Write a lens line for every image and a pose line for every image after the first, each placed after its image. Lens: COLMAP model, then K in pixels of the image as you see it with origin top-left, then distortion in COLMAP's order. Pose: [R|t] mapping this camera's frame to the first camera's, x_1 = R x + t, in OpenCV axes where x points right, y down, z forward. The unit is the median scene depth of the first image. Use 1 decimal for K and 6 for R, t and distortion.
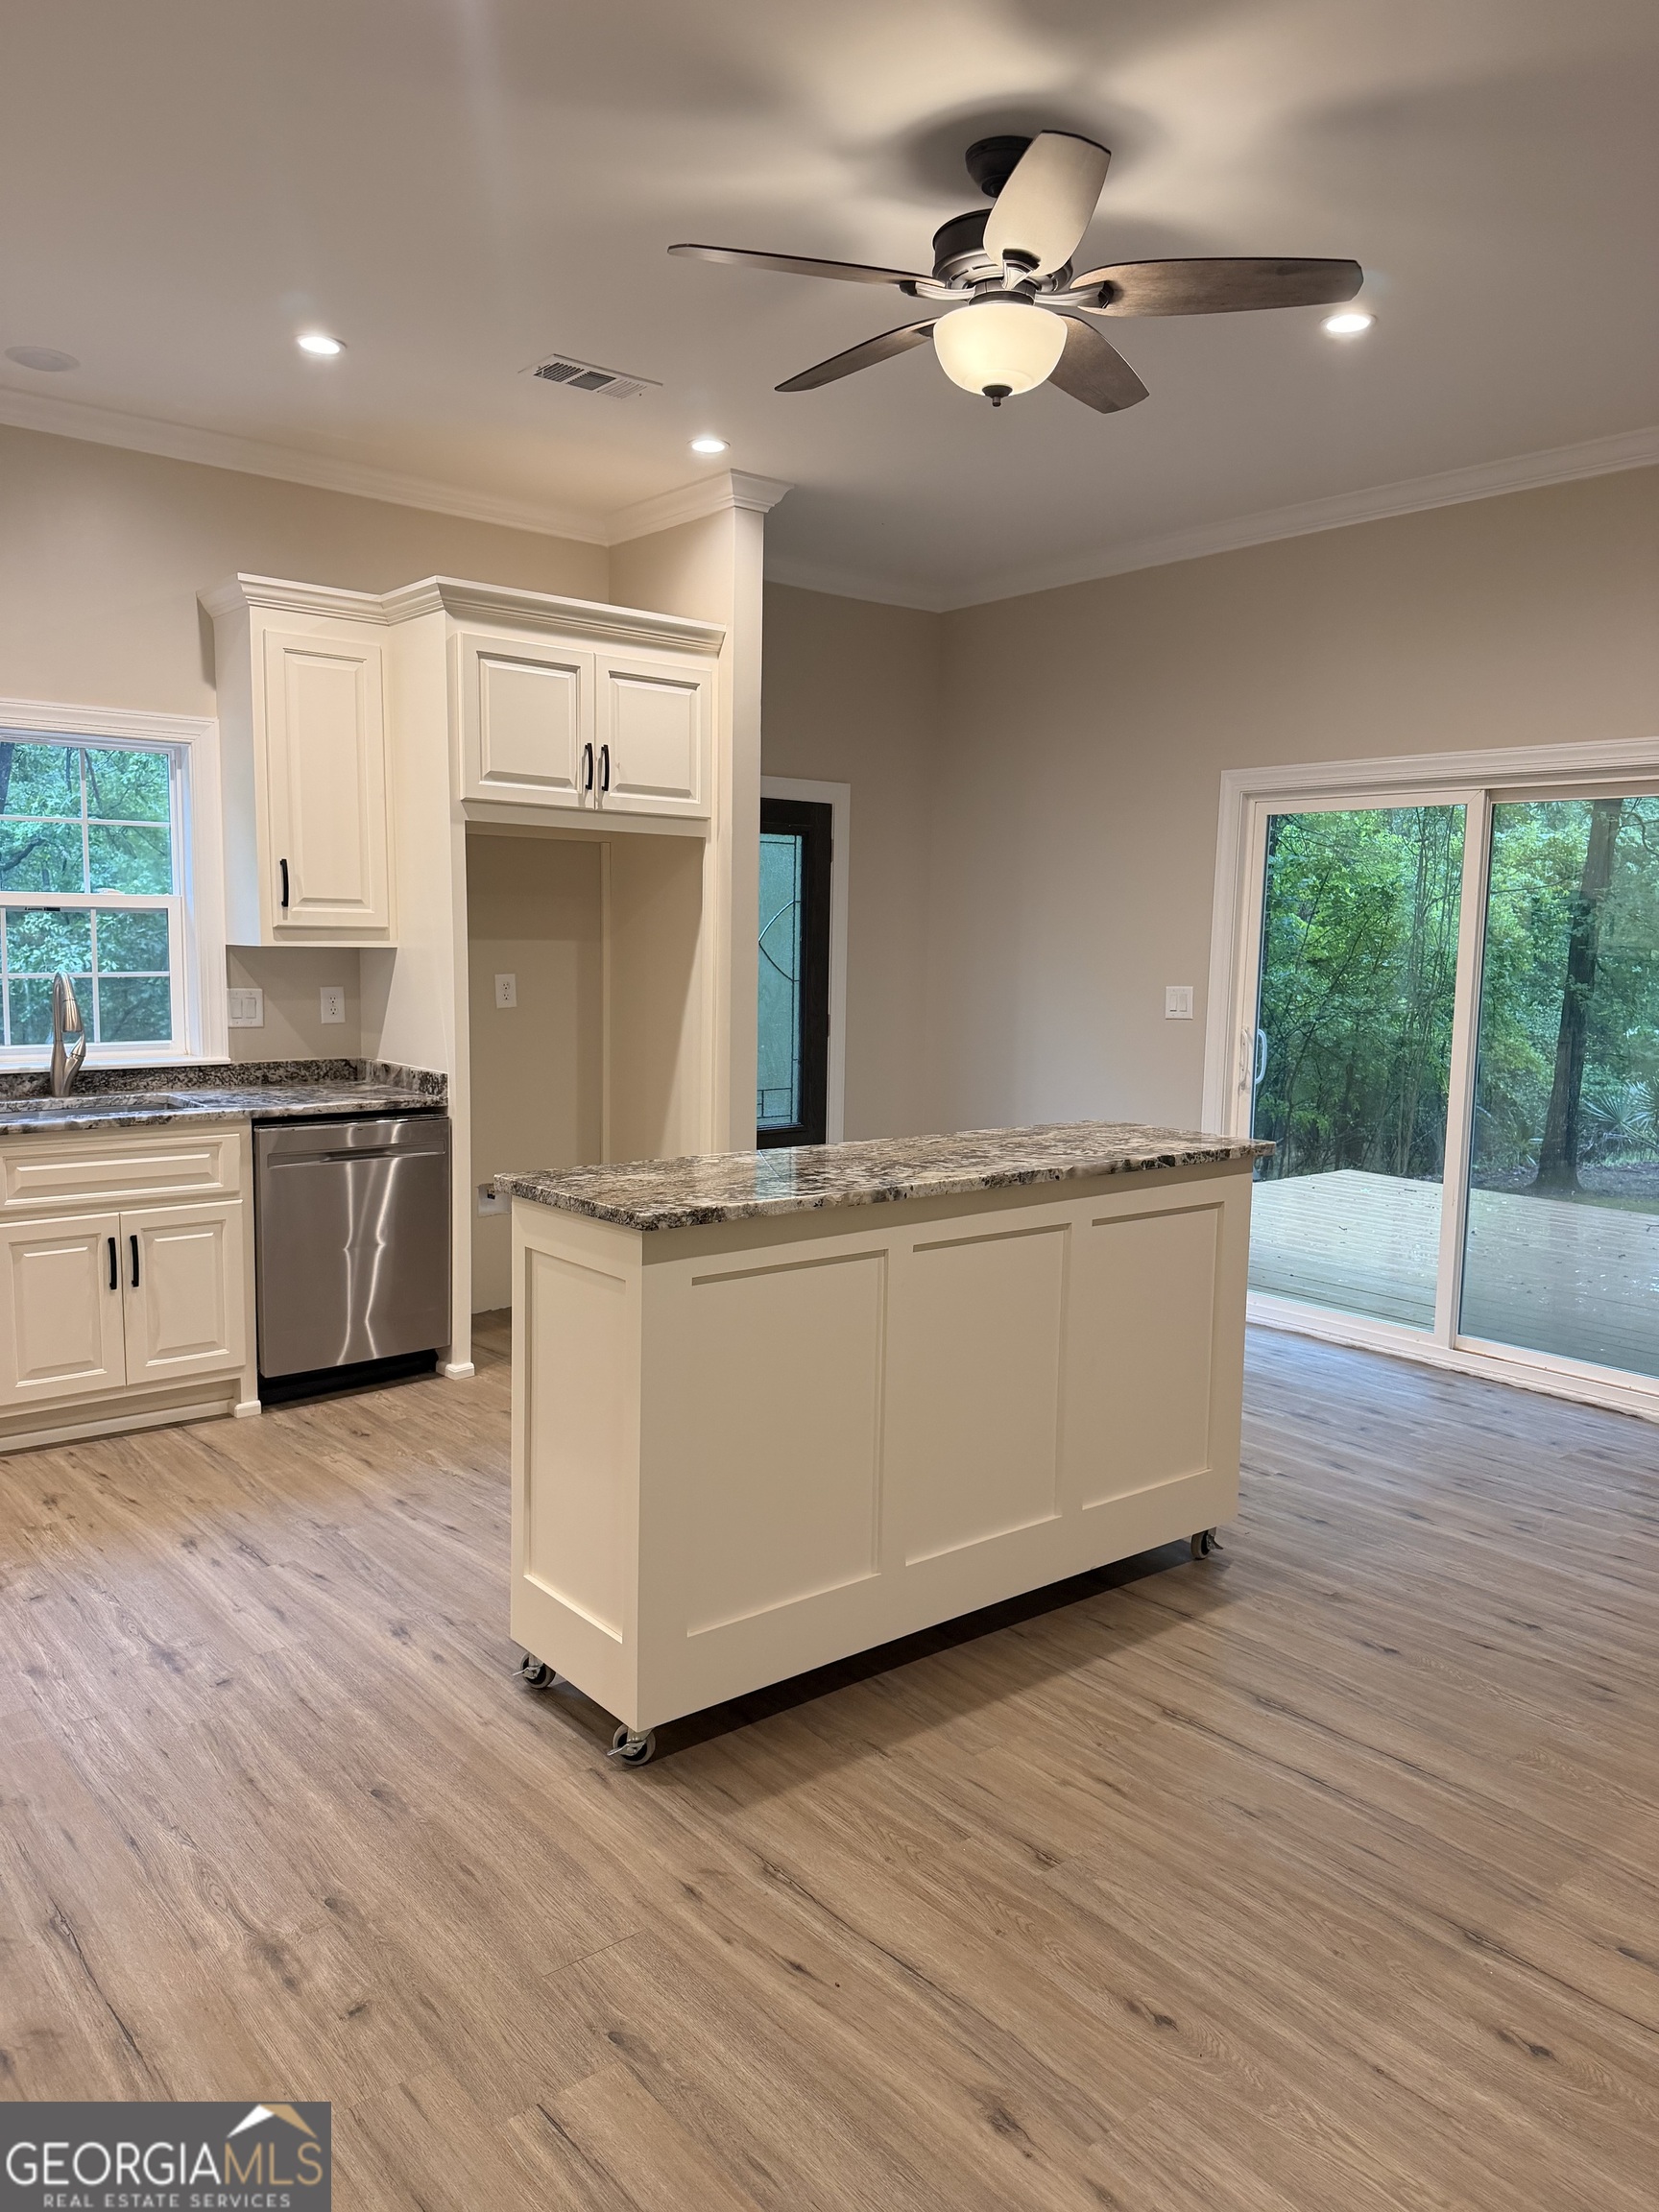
lens RADIAL K [[1550.7, 0, 839.3], [0, 1550.7, 1101.1], [0, 0, 1]] dist [0.107429, -0.137843]
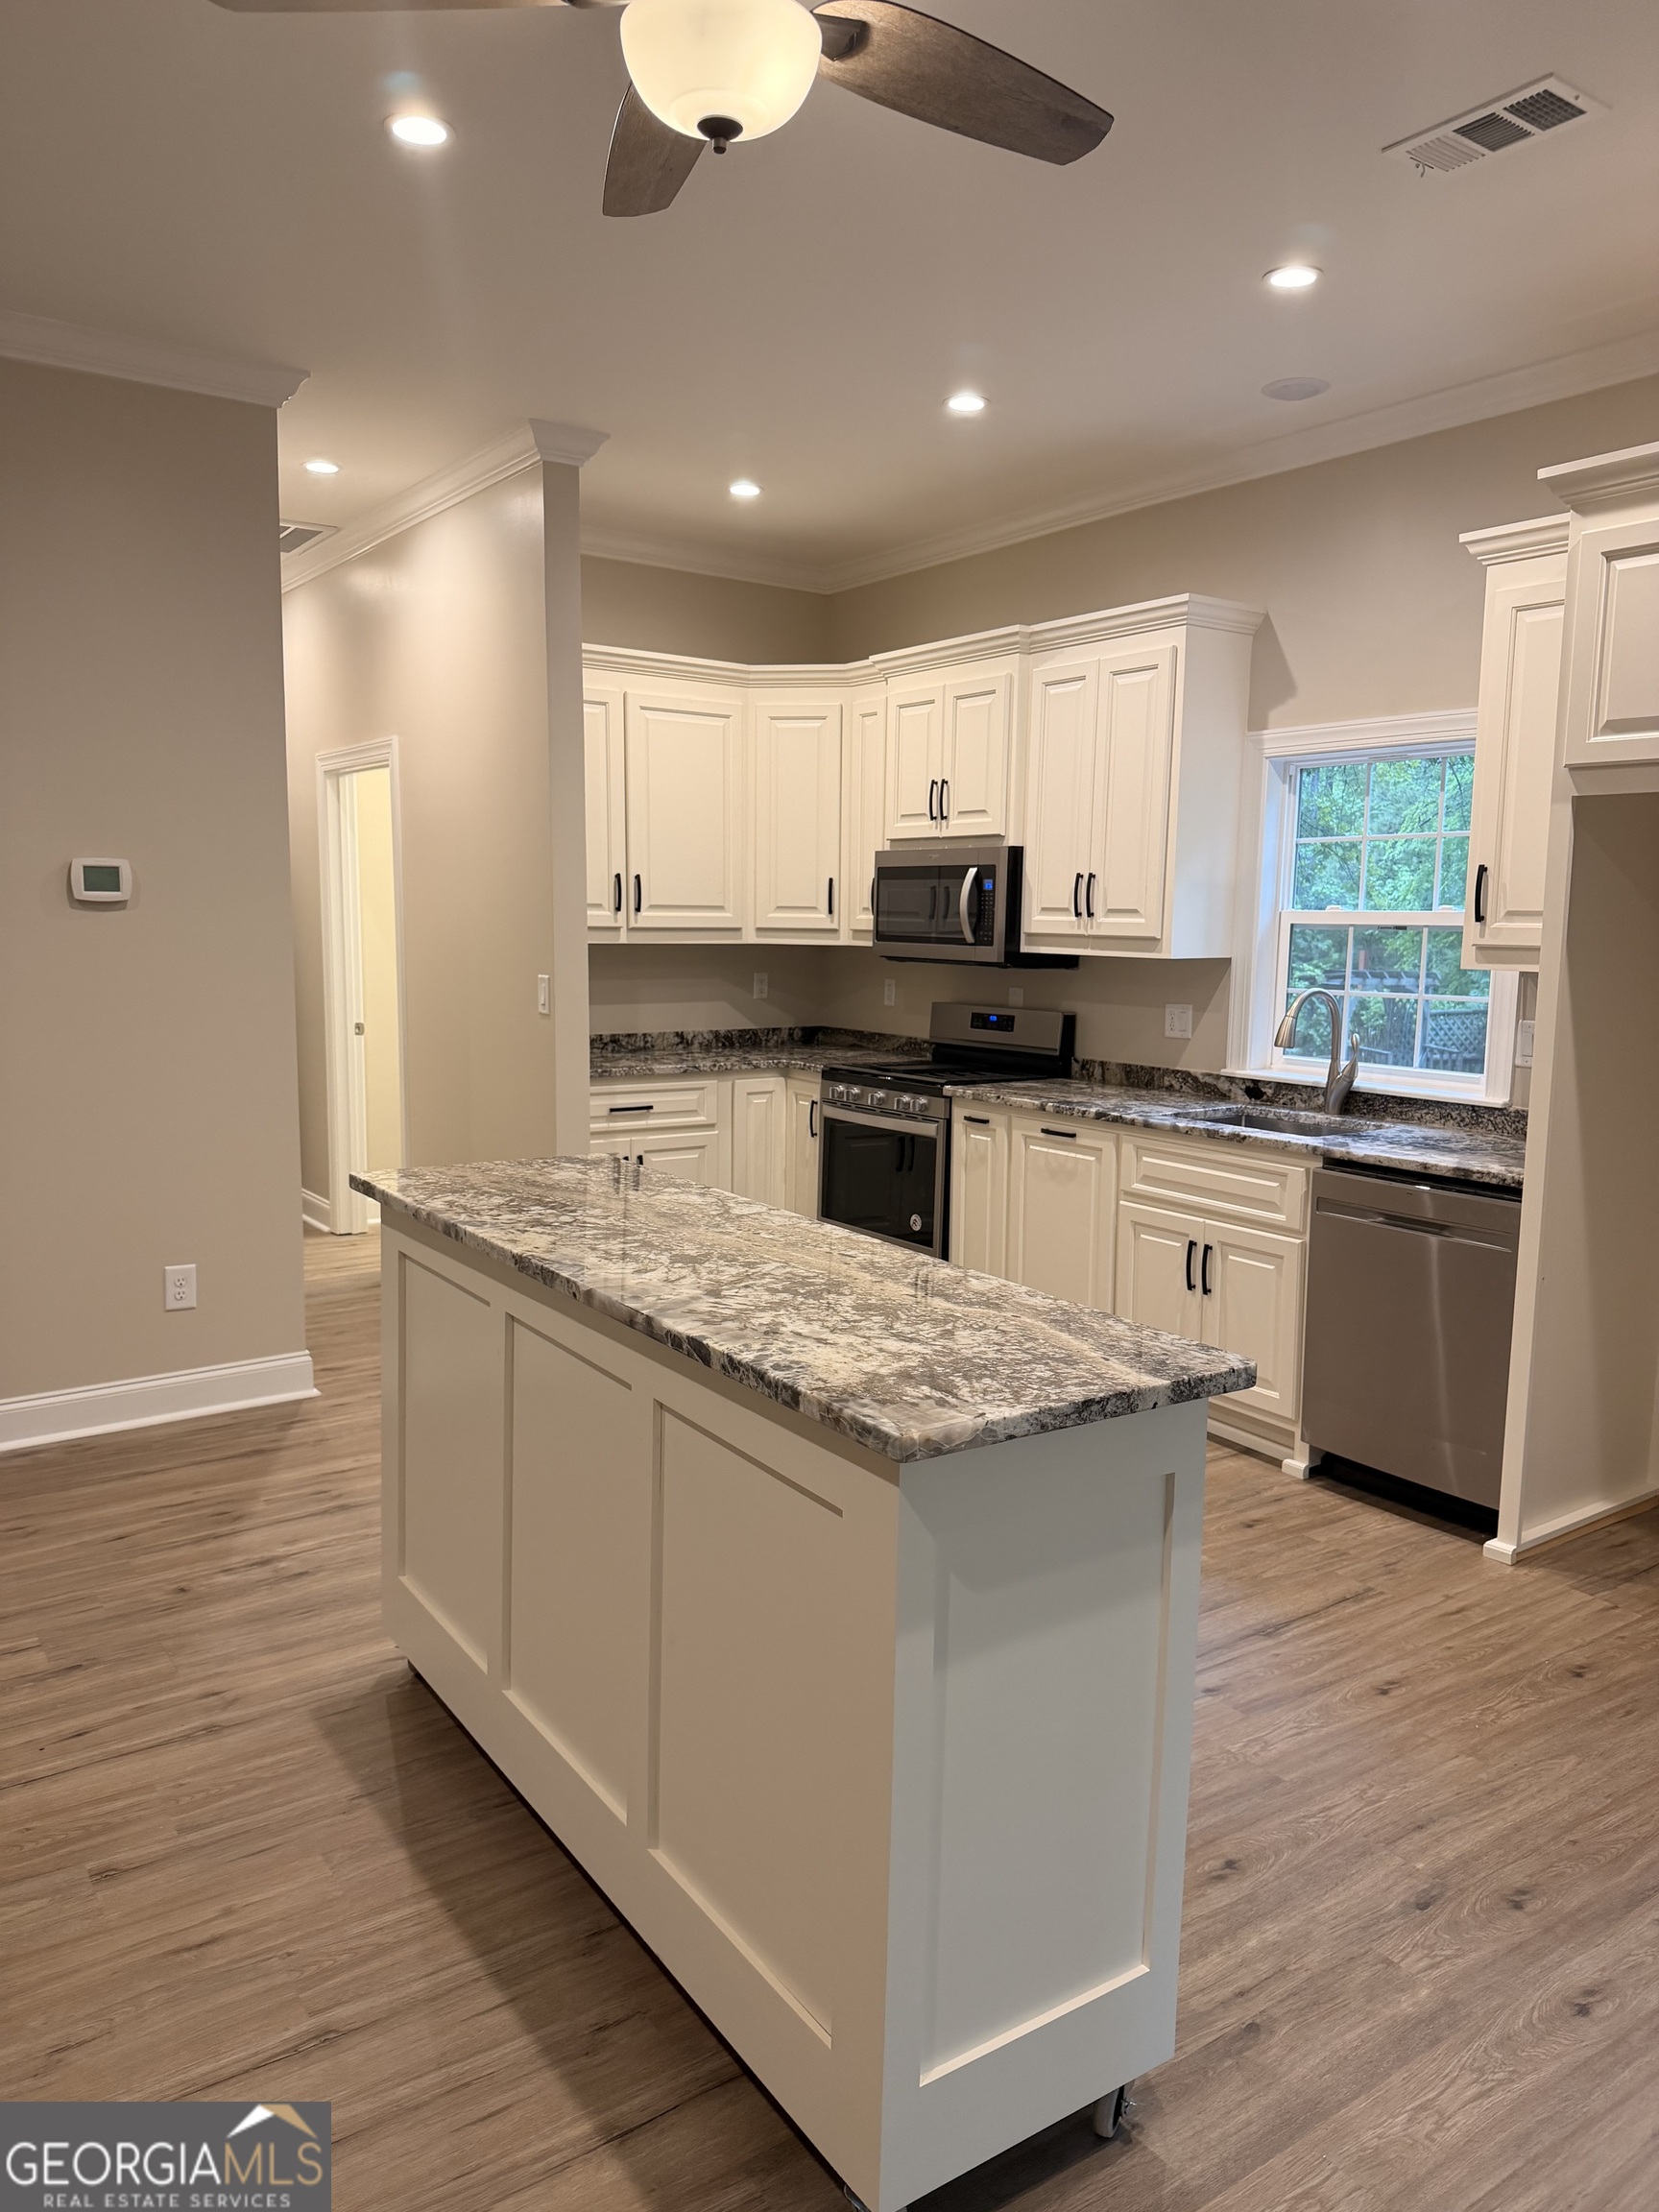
lens RADIAL K [[1591.7, 0, 857.9], [0, 1591.7, 1124.0], [0, 0, 1]] dist [-0.004231, -0.000107]
pose [[-0.083683, 0.113041, -0.990060, 0.524259], [-0.128414, 0.984038, 0.123207, -0.080840], [0.988184, 0.137448, -0.067831, 0.758721]]
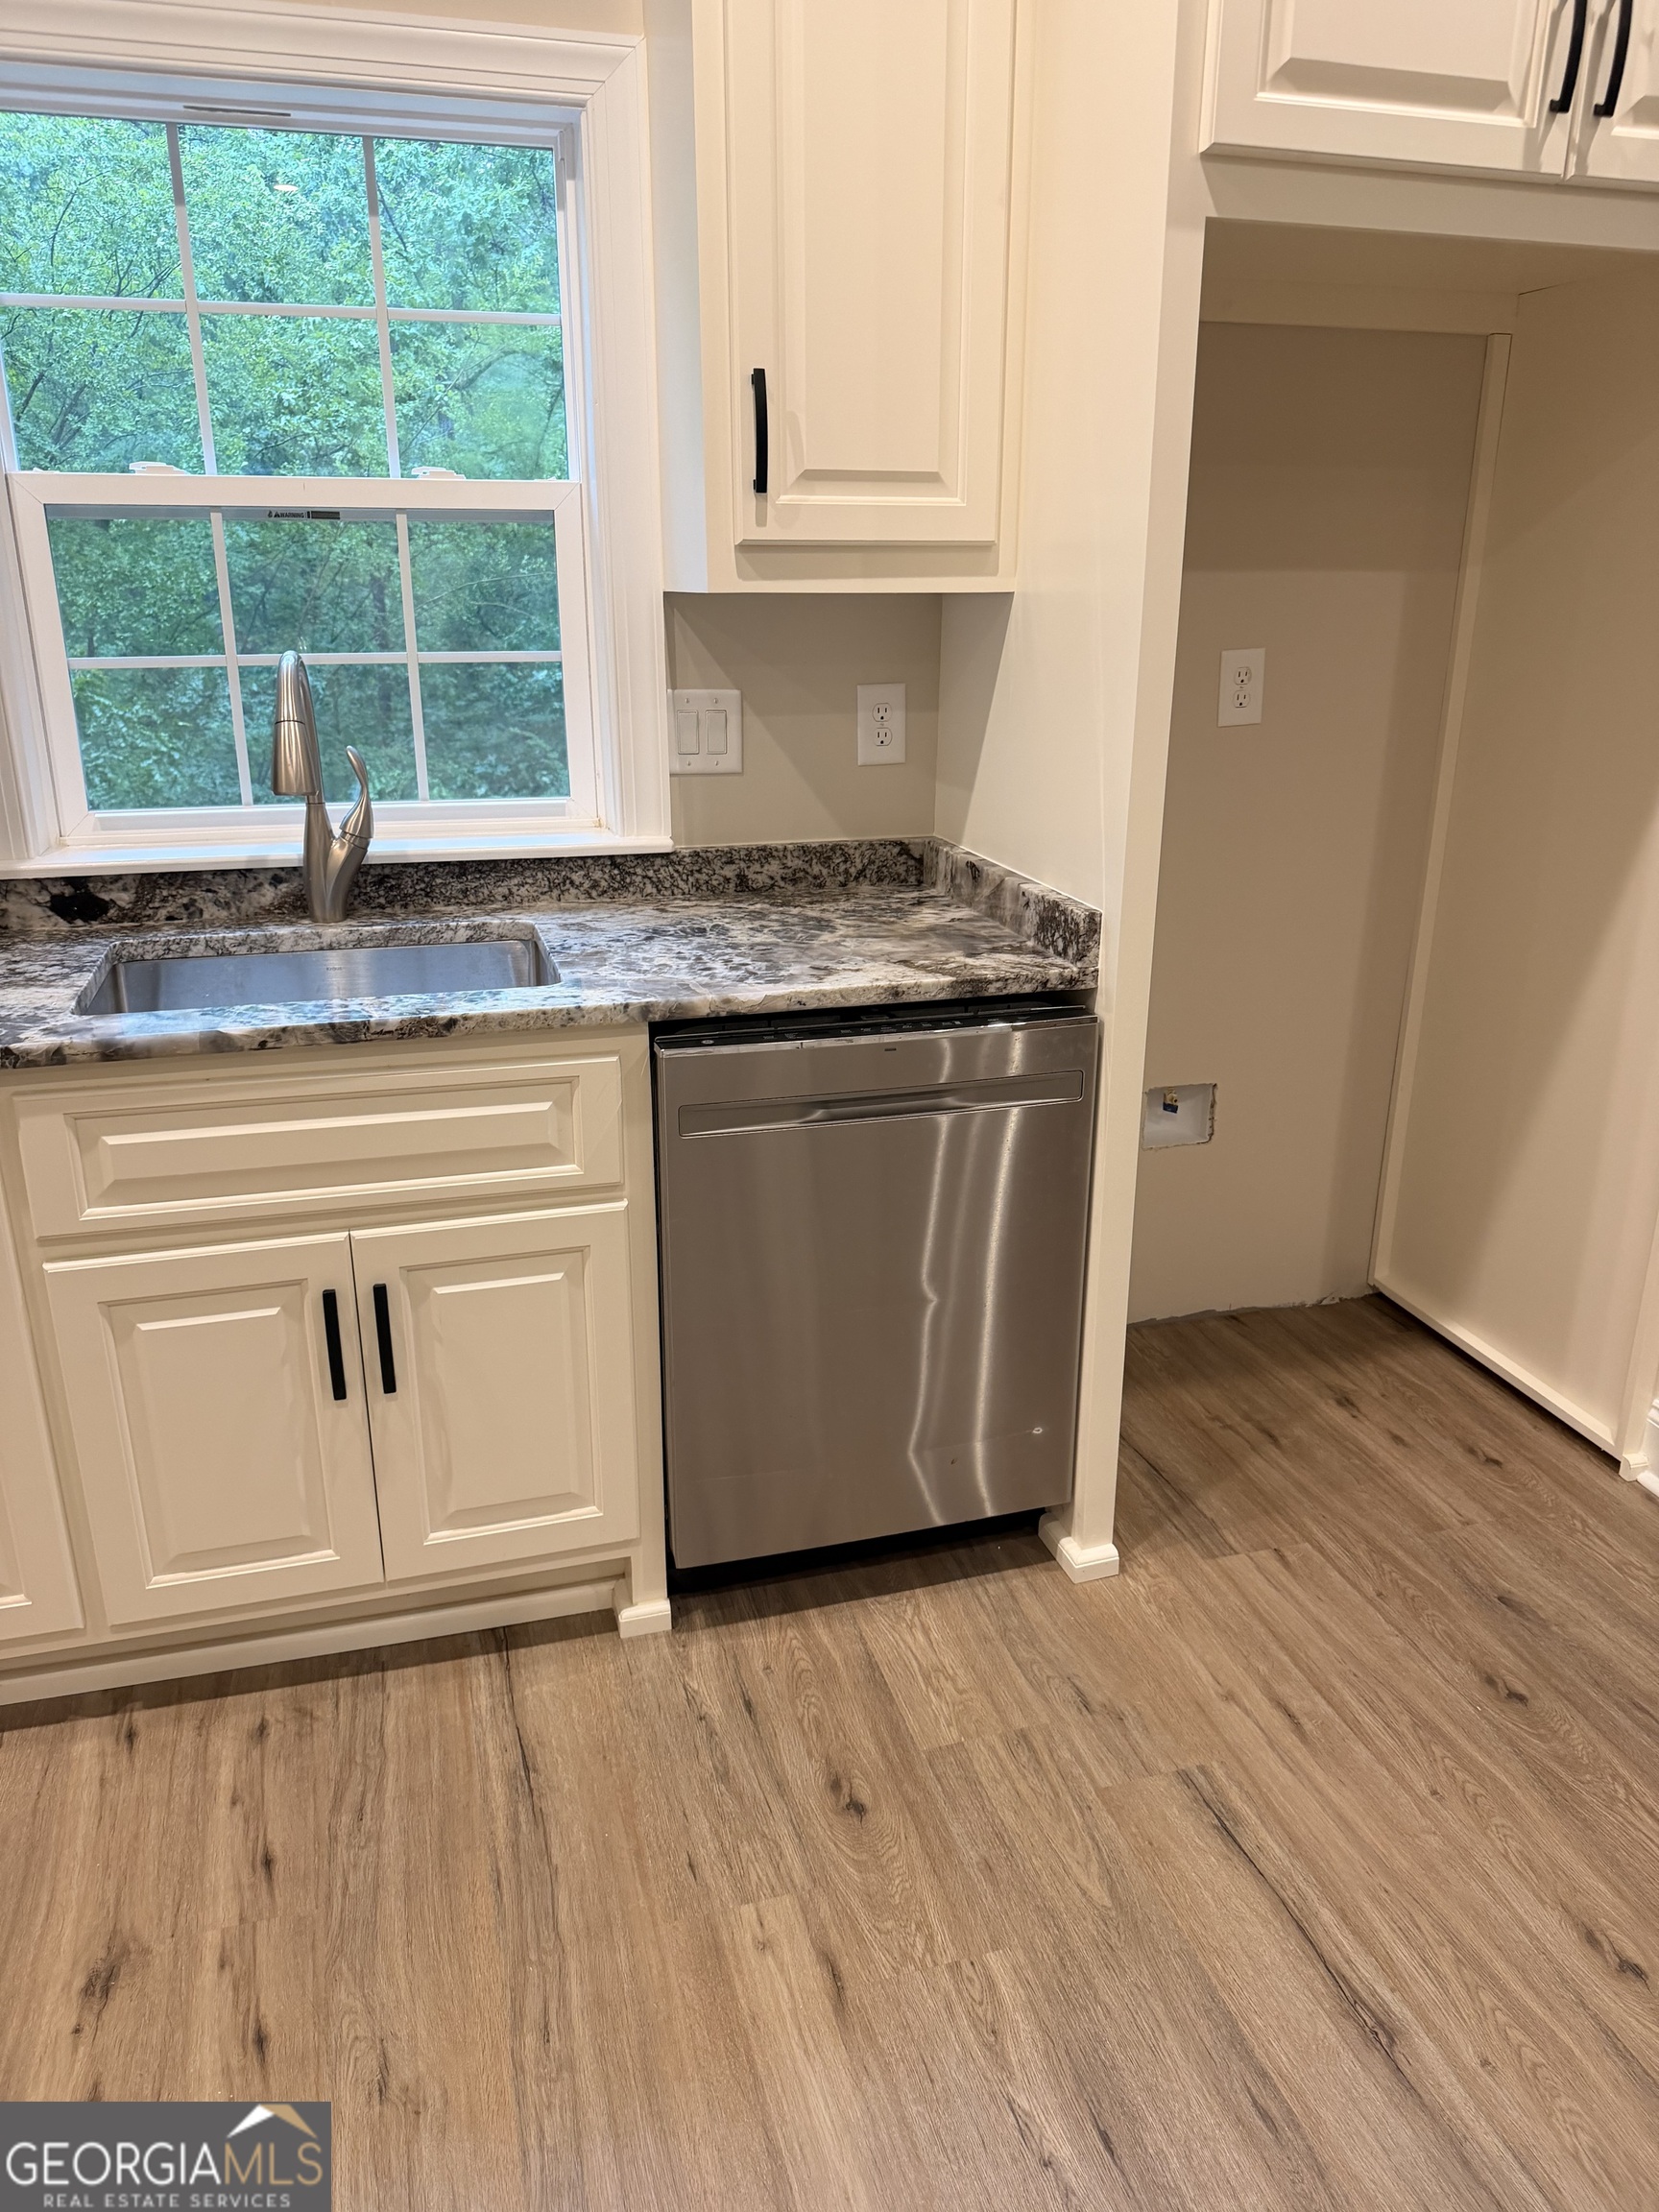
lens RADIAL K [[1550.7, 0, 839.3], [0, 1550.7, 1101.1], [0, 0, 1]] dist [0.107429, -0.137843]
pose [[0.914737, 0.115917, -0.387065, -0.154042], [-0.034584, 0.976910, 0.210831, -0.054631], [0.402567, -0.179469, 0.897625, 0.610024]]
